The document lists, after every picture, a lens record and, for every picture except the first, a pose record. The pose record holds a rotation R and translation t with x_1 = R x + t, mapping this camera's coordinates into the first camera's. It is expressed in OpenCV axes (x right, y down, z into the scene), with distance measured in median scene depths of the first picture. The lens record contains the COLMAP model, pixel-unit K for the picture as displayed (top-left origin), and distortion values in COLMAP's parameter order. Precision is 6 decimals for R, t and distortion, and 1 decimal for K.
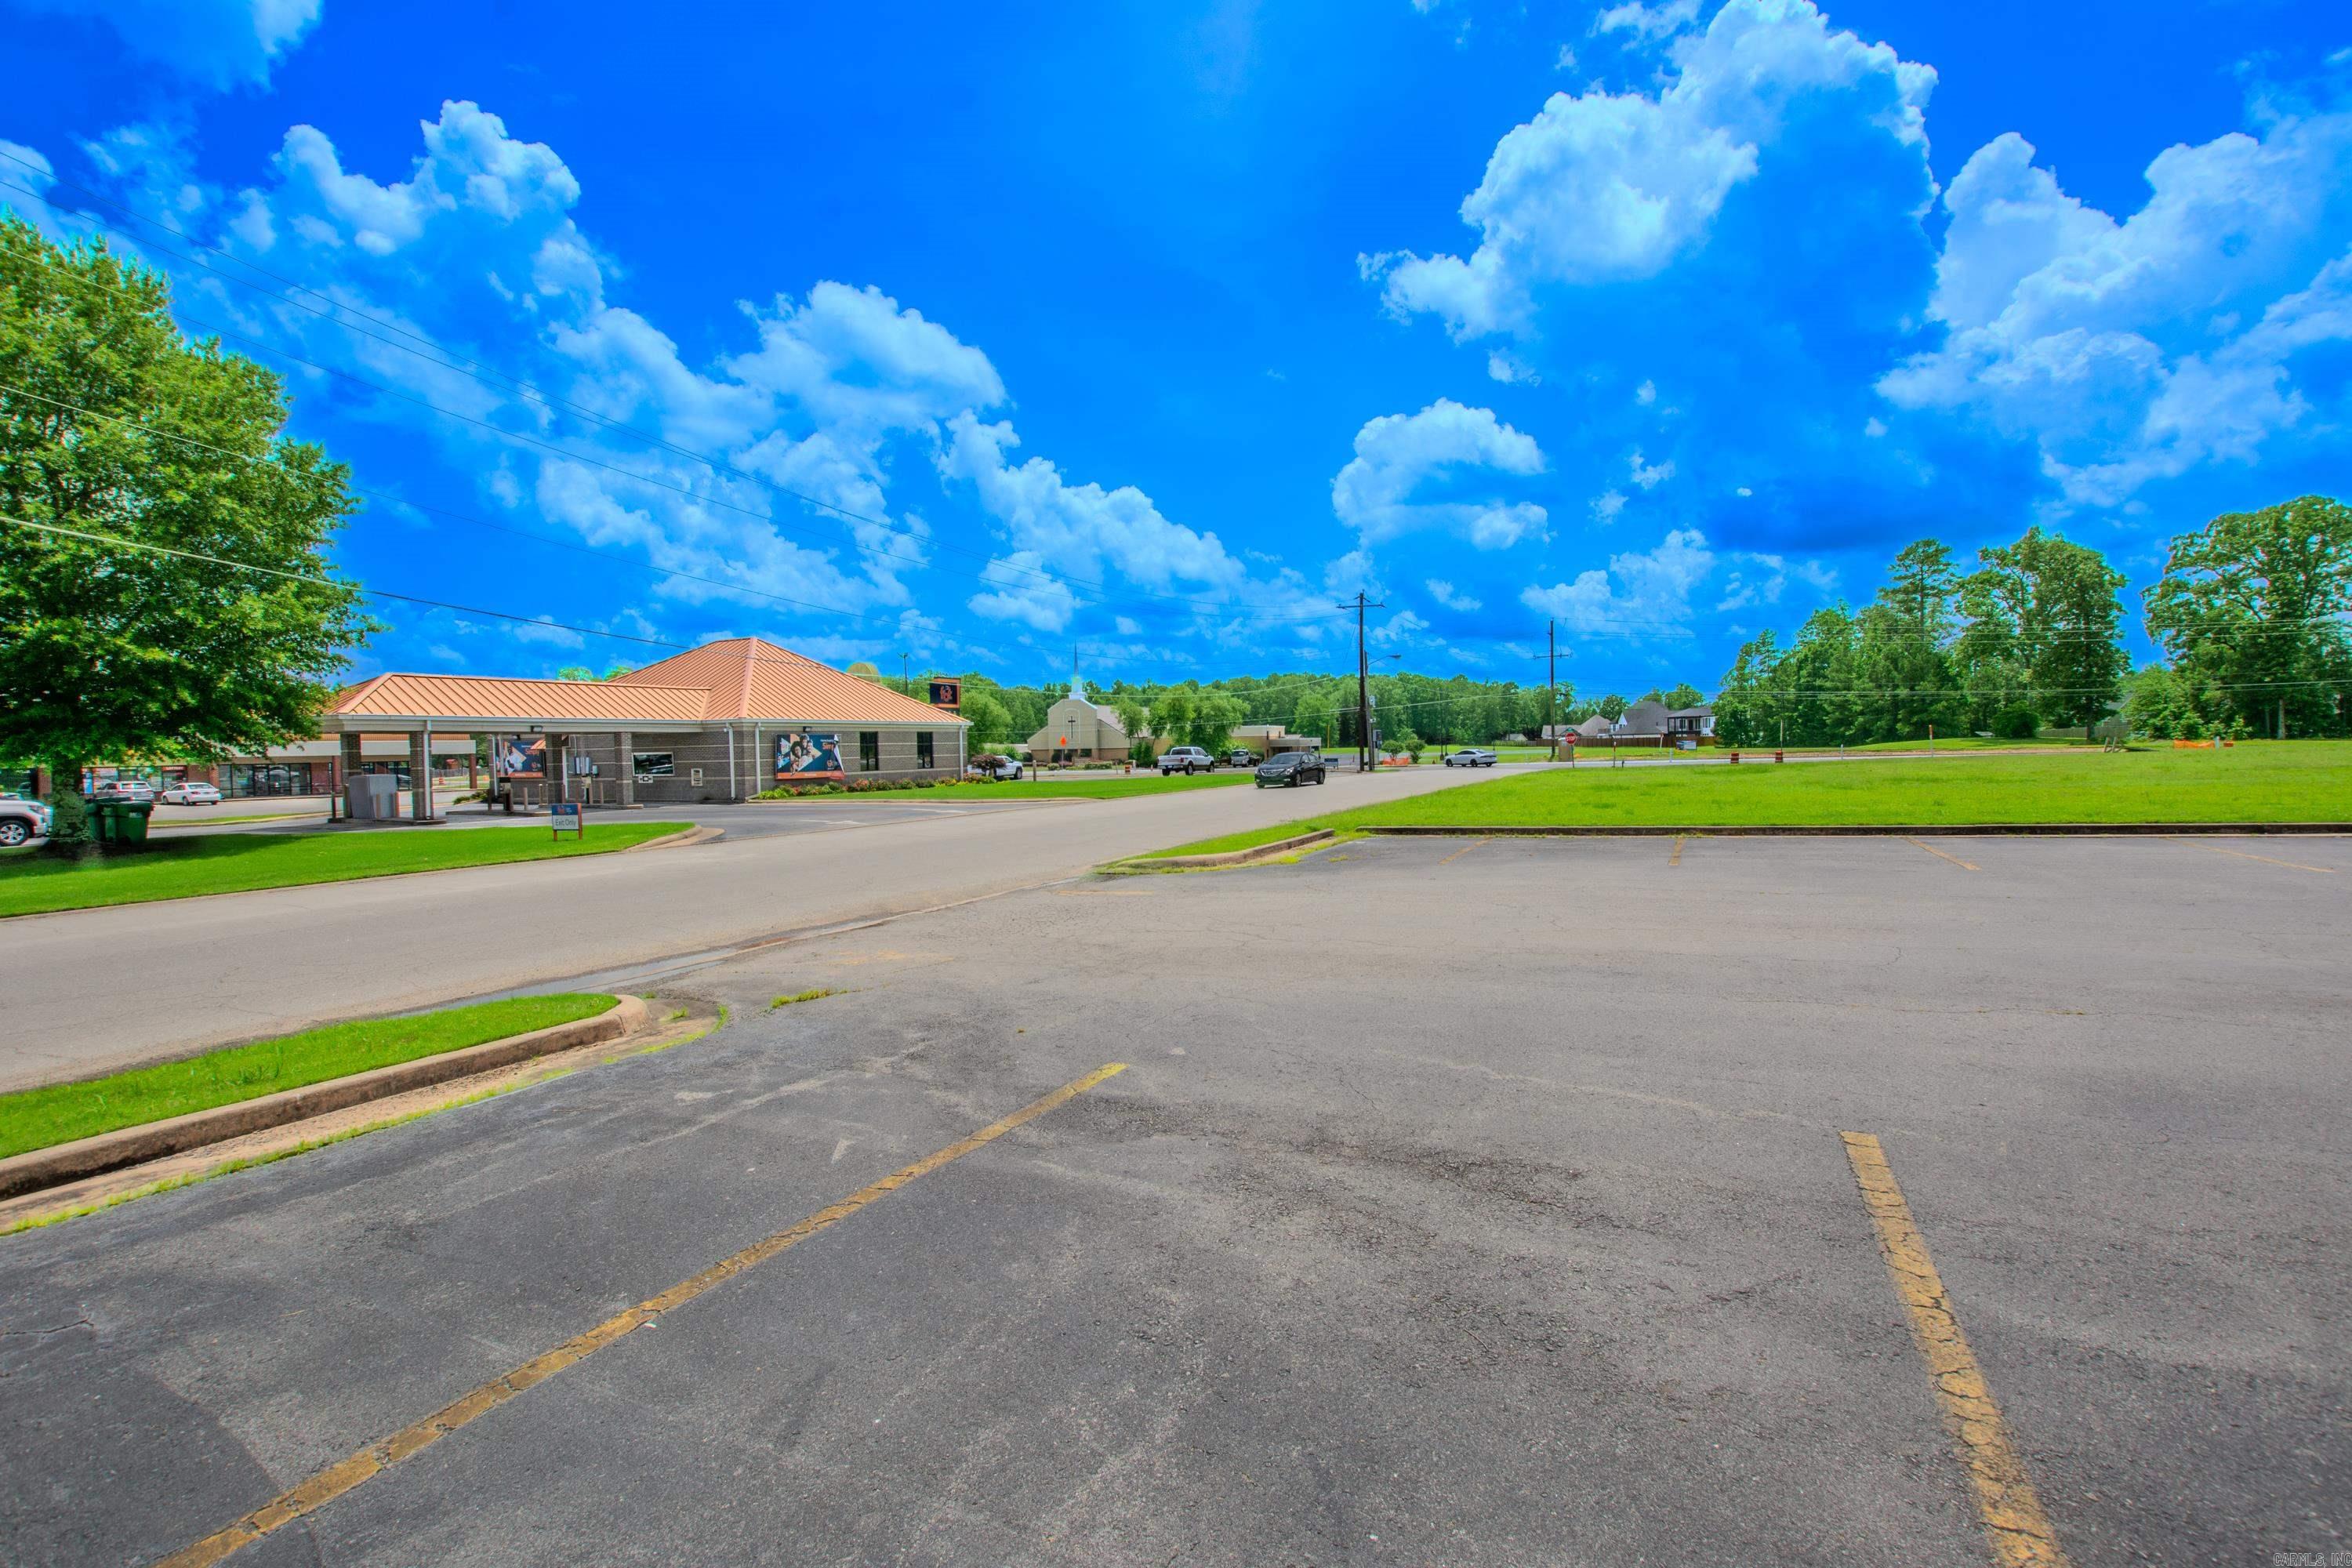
lens RADIAL K [[1056.4, 0, 1194.9], [0, 1056.4, 797.6], [0, 0, 1]] dist [-0.035818, 0.006257]
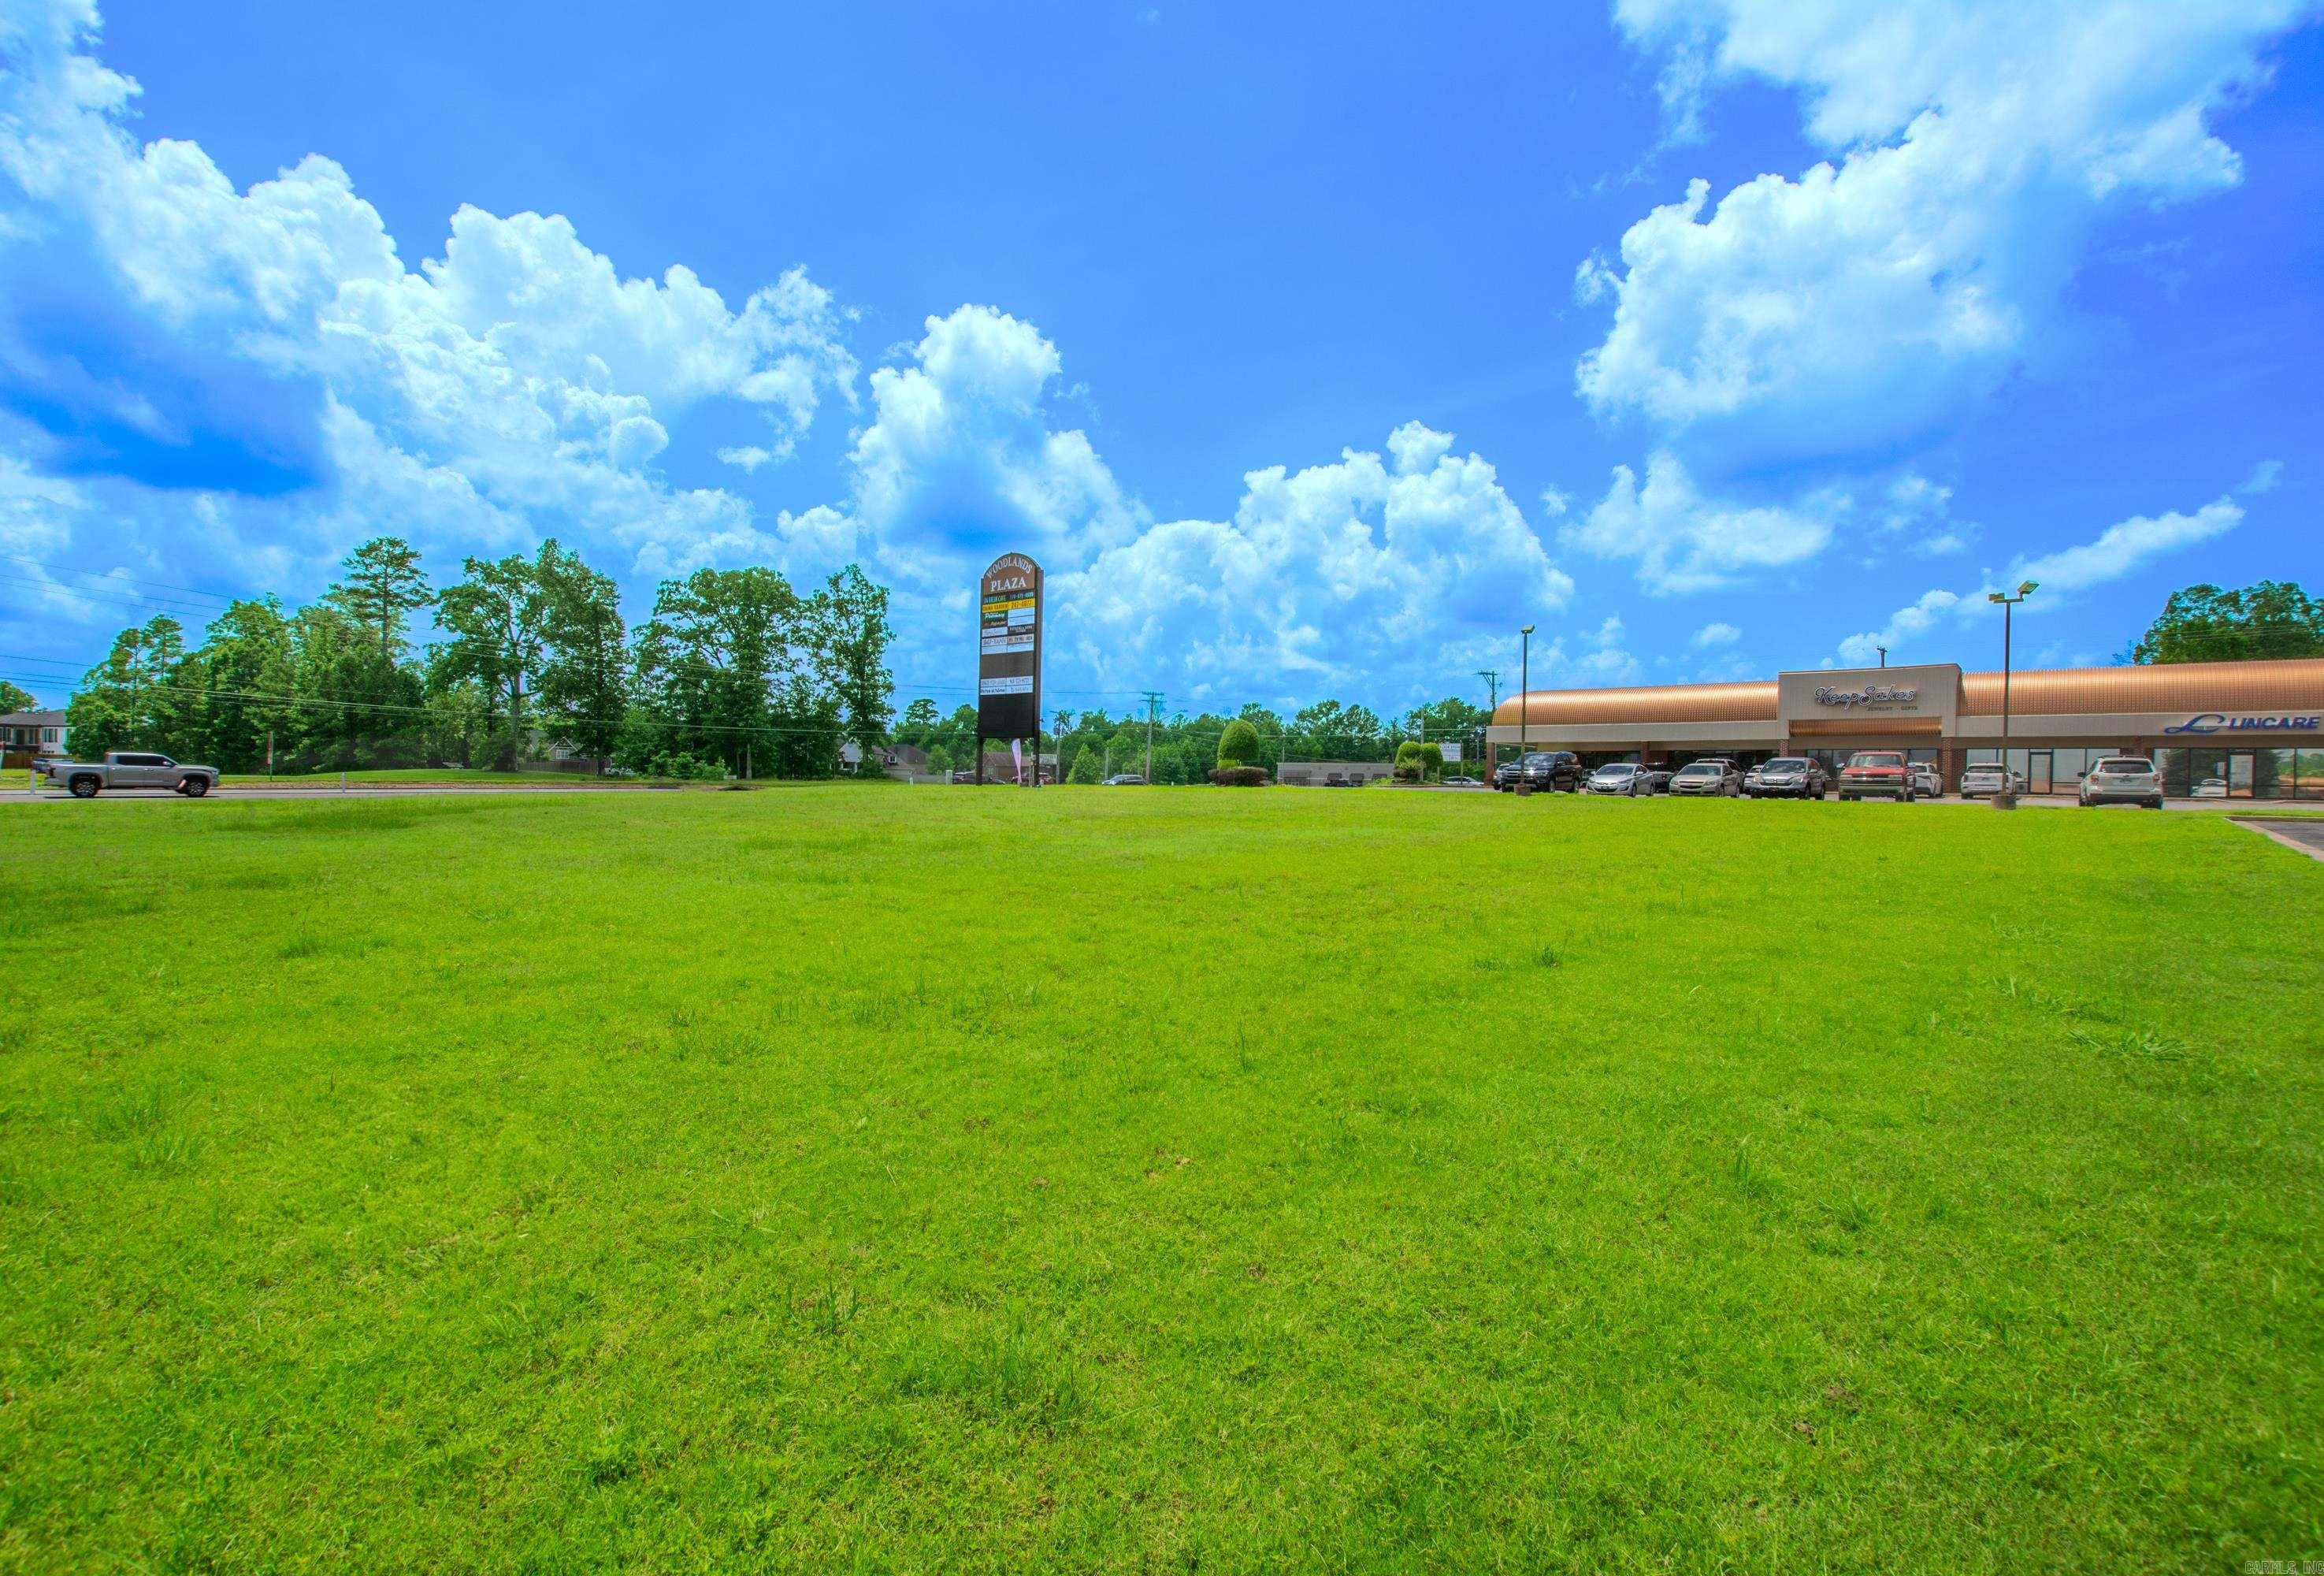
lens RADIAL K [[1070.1, 0, 1168.9], [0, 1070.1, 784.0], [0, 0, 1]] dist [-0.035105, 0.006321]
pose [[0.276961, 0.020316, 0.960666, 0.046449], [0.021242, 0.999403, -0.027259, -0.006267], [-0.960646, 0.027956, 0.276364, 0.138715]]
